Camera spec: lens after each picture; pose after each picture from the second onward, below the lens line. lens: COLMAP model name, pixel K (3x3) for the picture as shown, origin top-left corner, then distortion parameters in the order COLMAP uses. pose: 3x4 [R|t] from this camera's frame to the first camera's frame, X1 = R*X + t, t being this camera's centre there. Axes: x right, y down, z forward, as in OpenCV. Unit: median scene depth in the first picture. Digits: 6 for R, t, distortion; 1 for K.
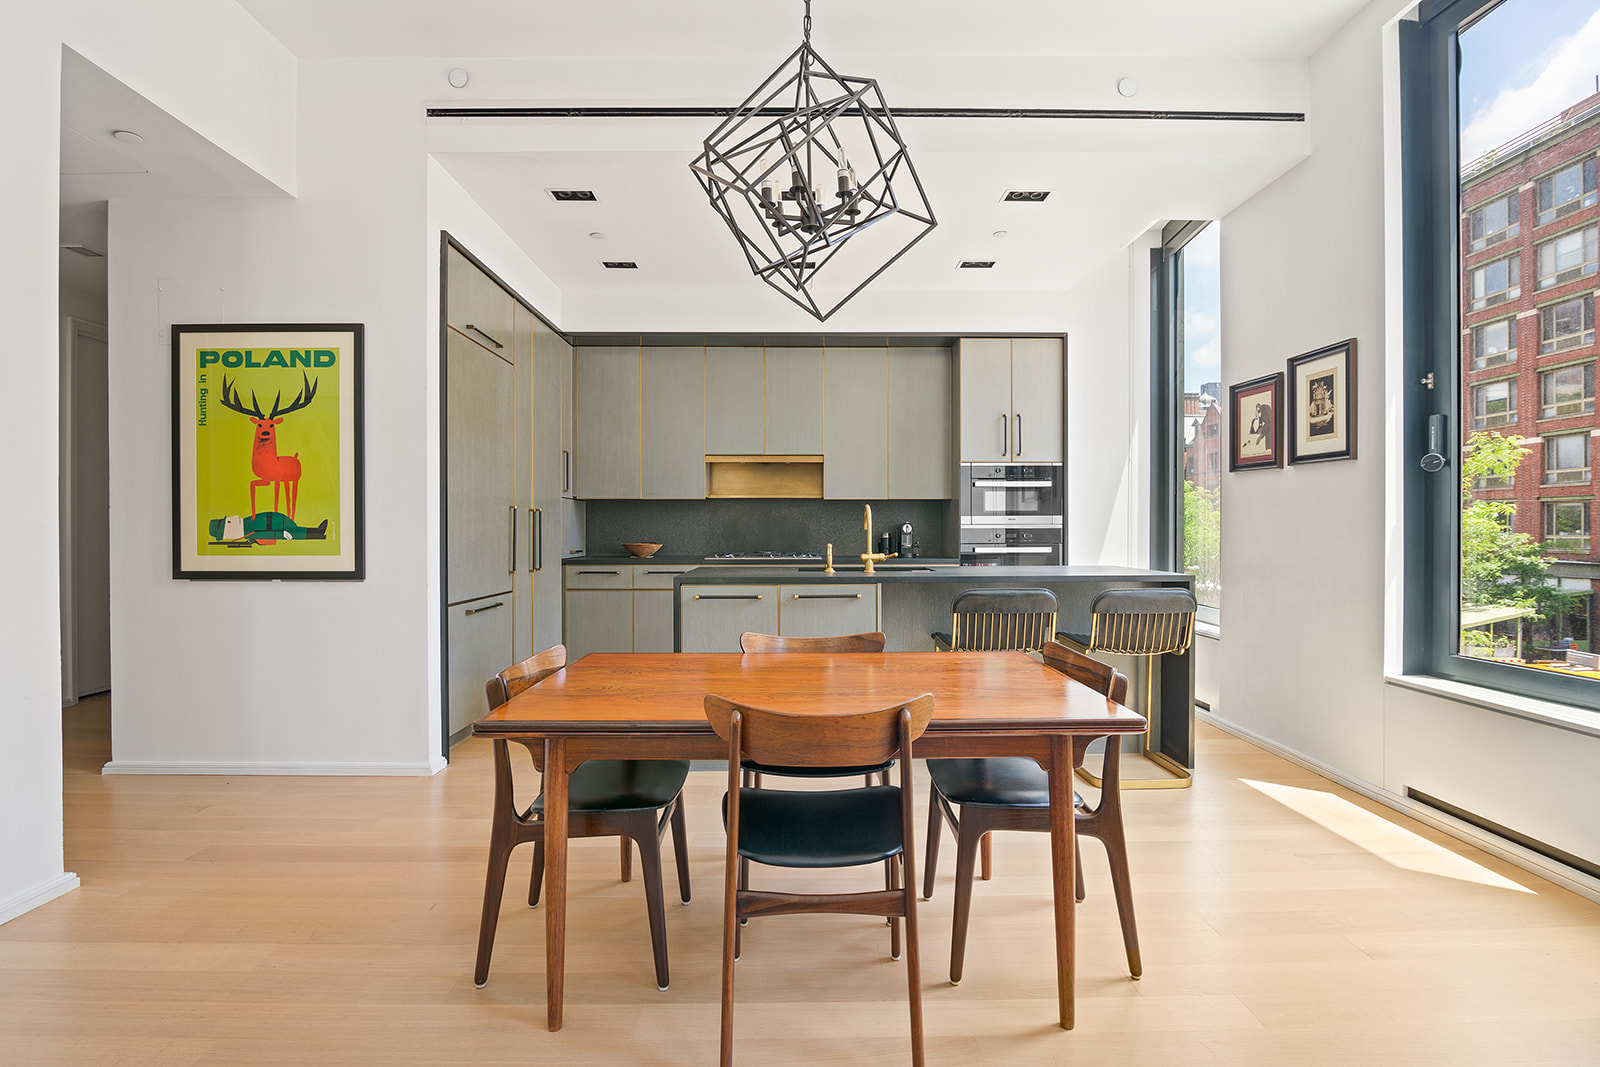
lens RADIAL K [[748.1, 0, 803.1], [0, 748.1, 532.0], [0, 0, 1]] dist [-0.003505, -0.000117]
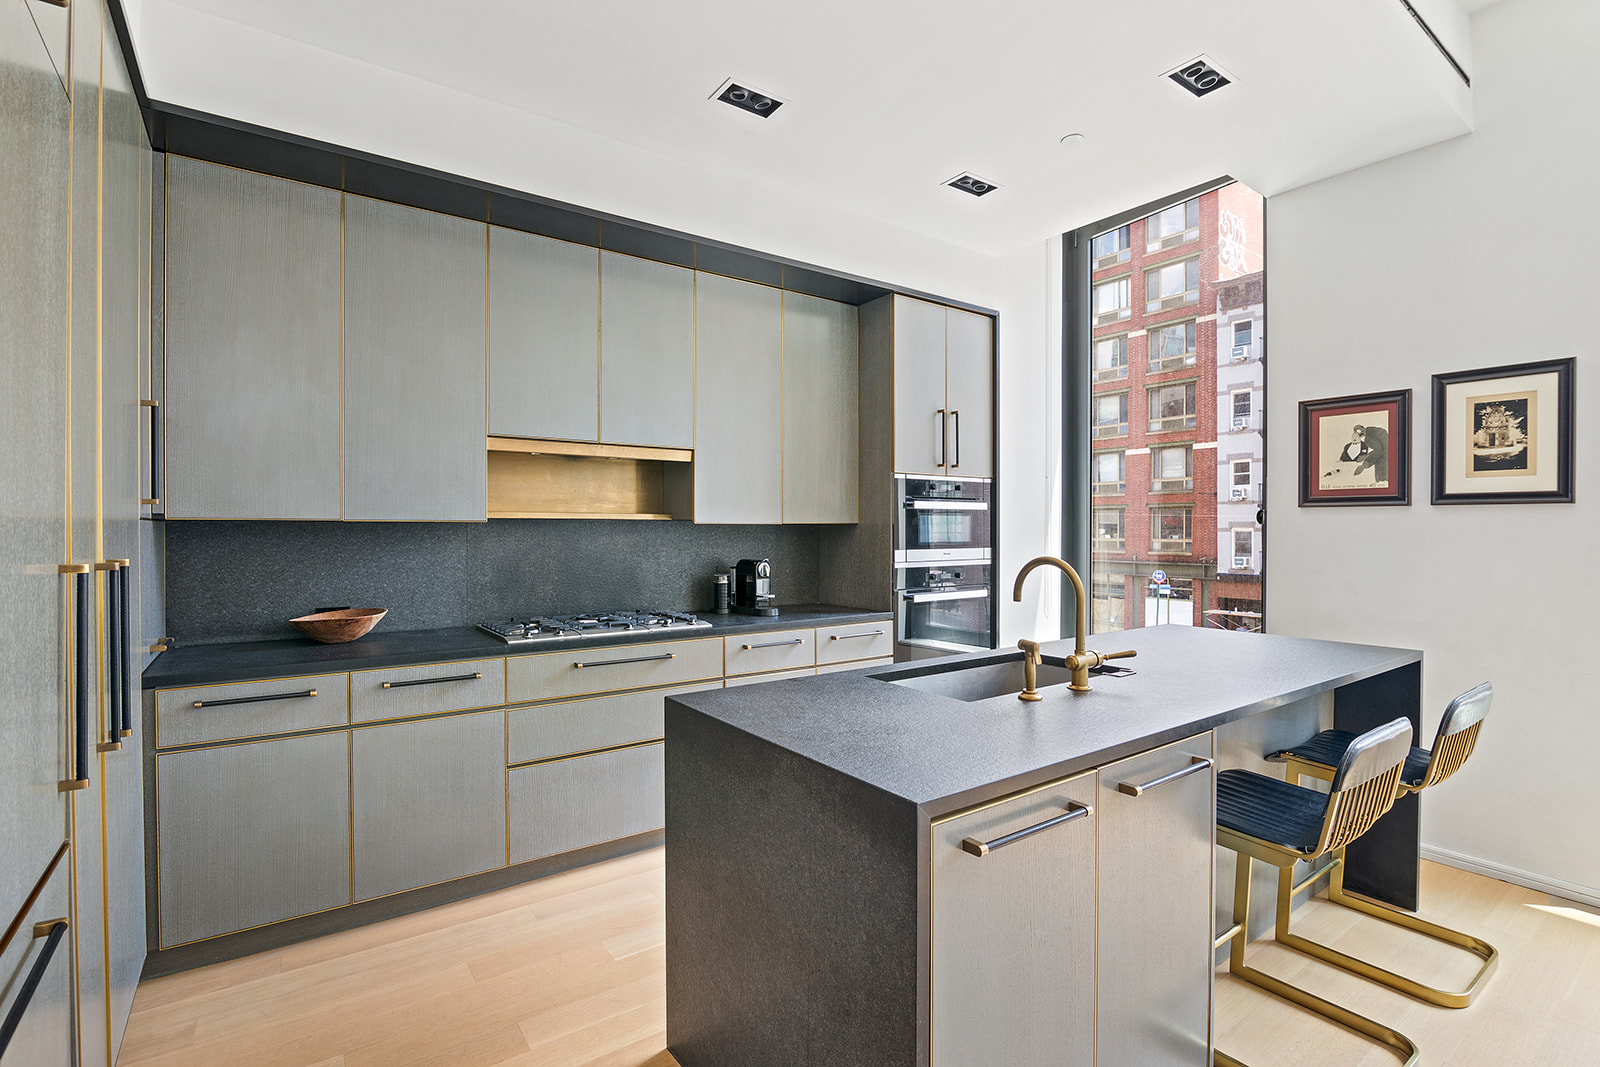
lens RADIAL K [[748.1, 0, 799.7], [0, 748.1, 531.1], [0, 0, 1]] dist [-0.003505, -0.000117]
pose [[0.815429, 0.000502, 0.578857, -0.369045], [-0.000468, 1.000000, -0.000208, -0.054343], [-0.578857, -0.000102, 0.815429, 0.681163]]
